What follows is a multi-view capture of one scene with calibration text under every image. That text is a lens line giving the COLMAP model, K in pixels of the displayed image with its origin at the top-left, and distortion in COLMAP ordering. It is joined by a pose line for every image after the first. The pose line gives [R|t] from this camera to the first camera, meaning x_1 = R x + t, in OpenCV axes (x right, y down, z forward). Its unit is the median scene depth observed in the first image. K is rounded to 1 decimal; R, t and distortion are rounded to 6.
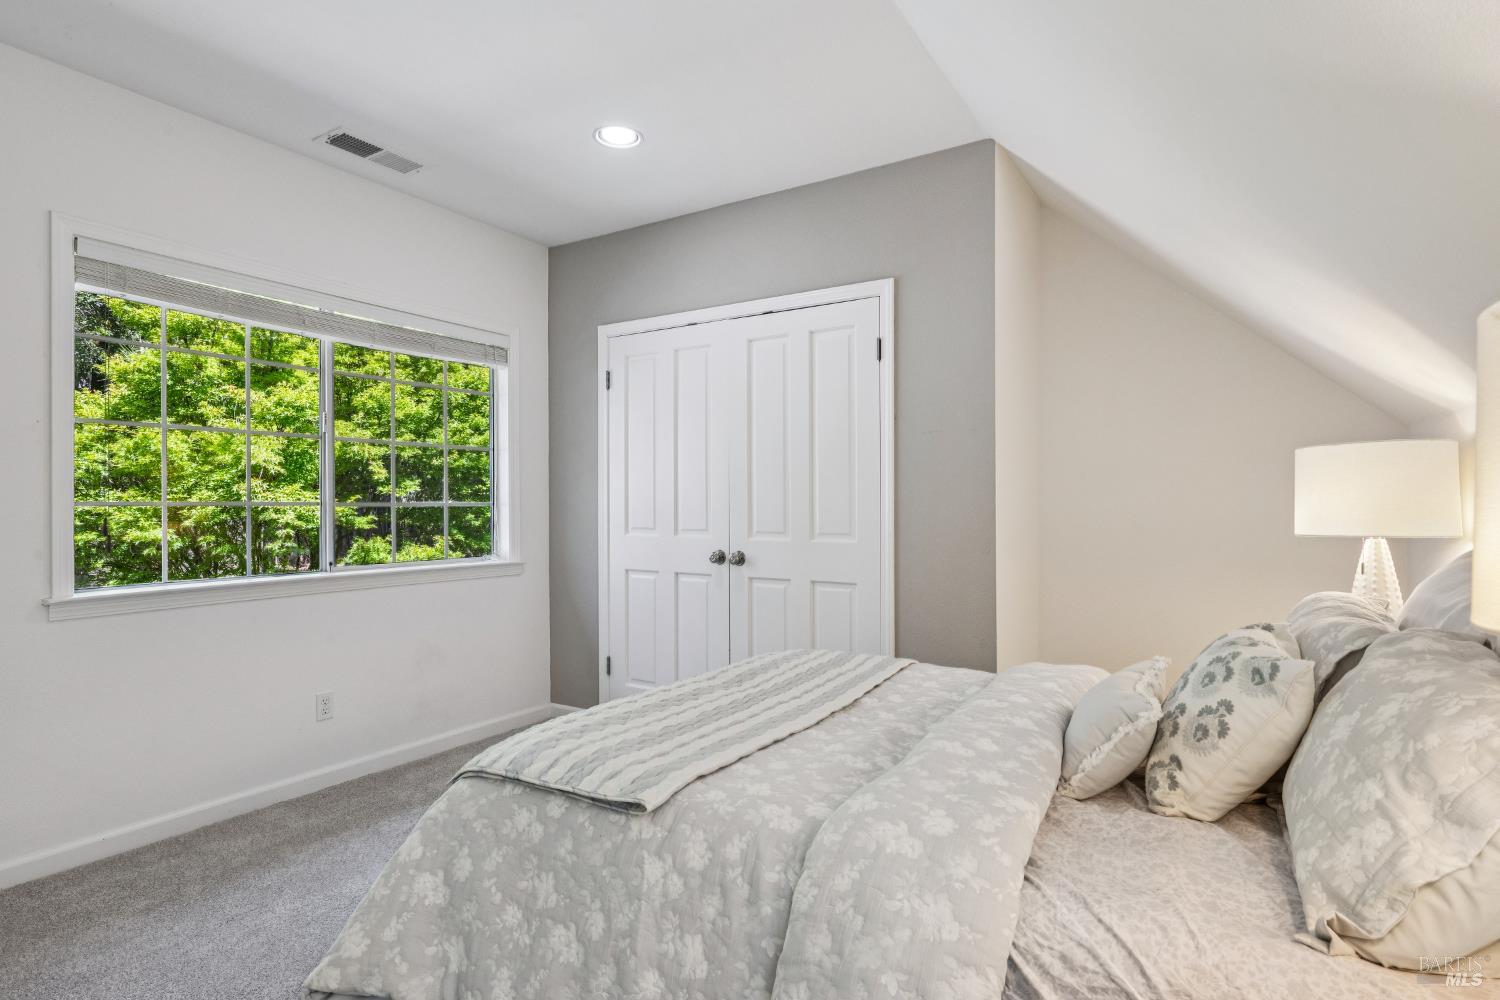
lens RADIAL K [[768.0, 0, 750.0], [0, 768.0, 500.0], [0, 0, 1]] dist [-0.001824, -0.000217]
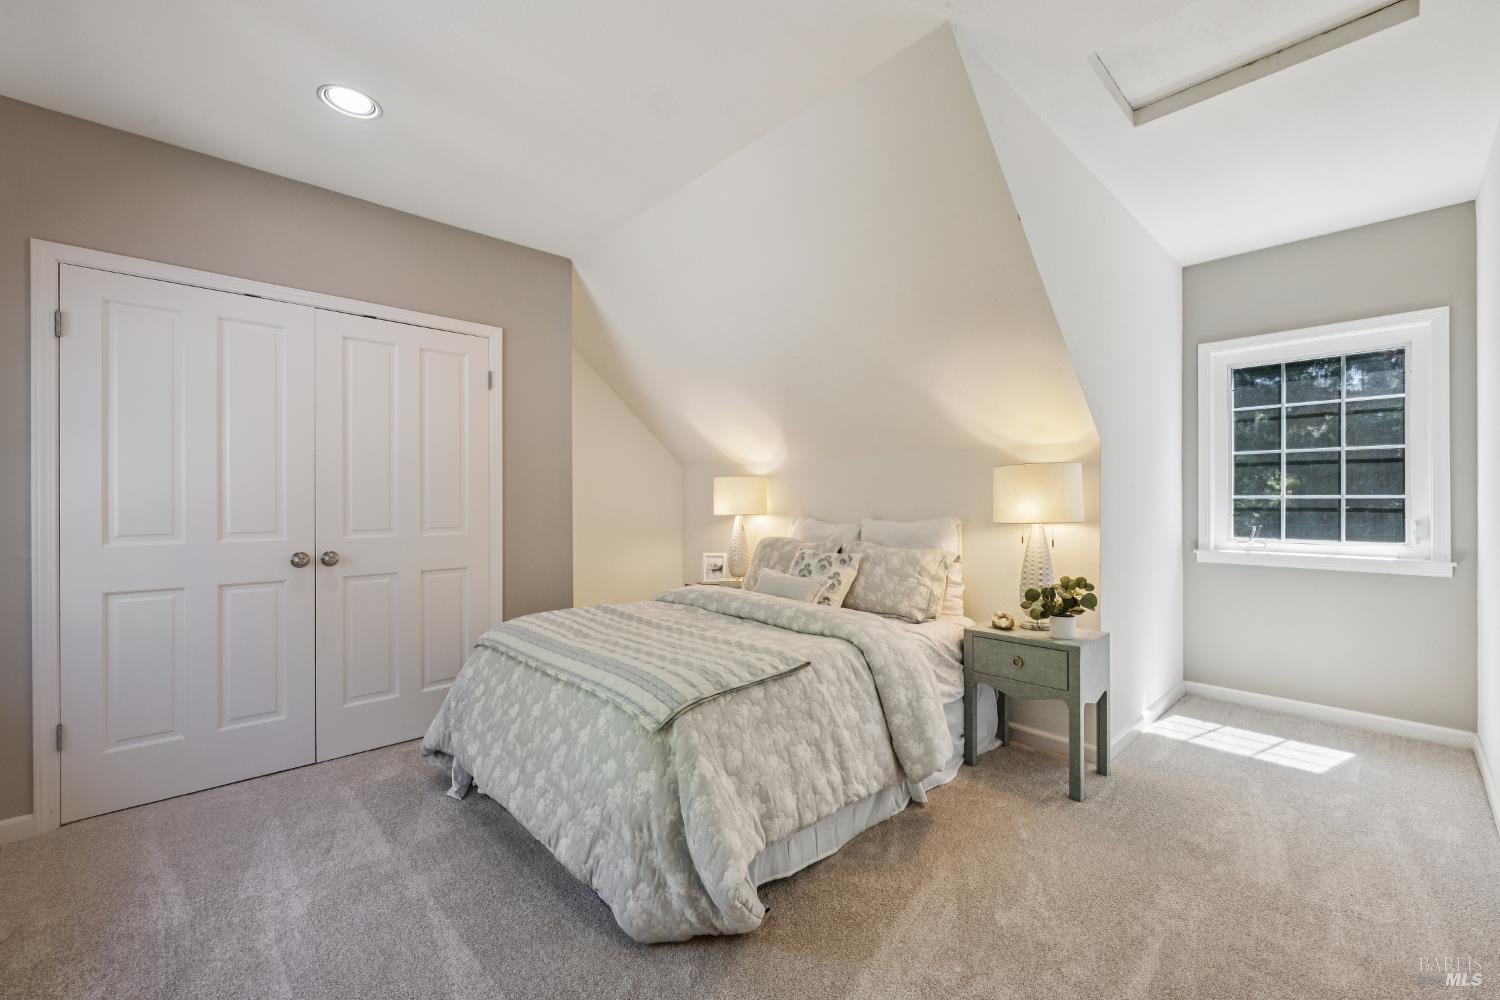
lens RADIAL K [[602.6, 0, 750.0], [0, 602.6, 500.0], [0, 0, 1]] dist [-0.002199, -0.000273]
pose [[0.263606, -0.000776, 0.964630, -0.685564], [-0.000096, 1.000000, 0.000831, 0.000873], [-0.964630, -0.000311, 0.263606, 0.324564]]
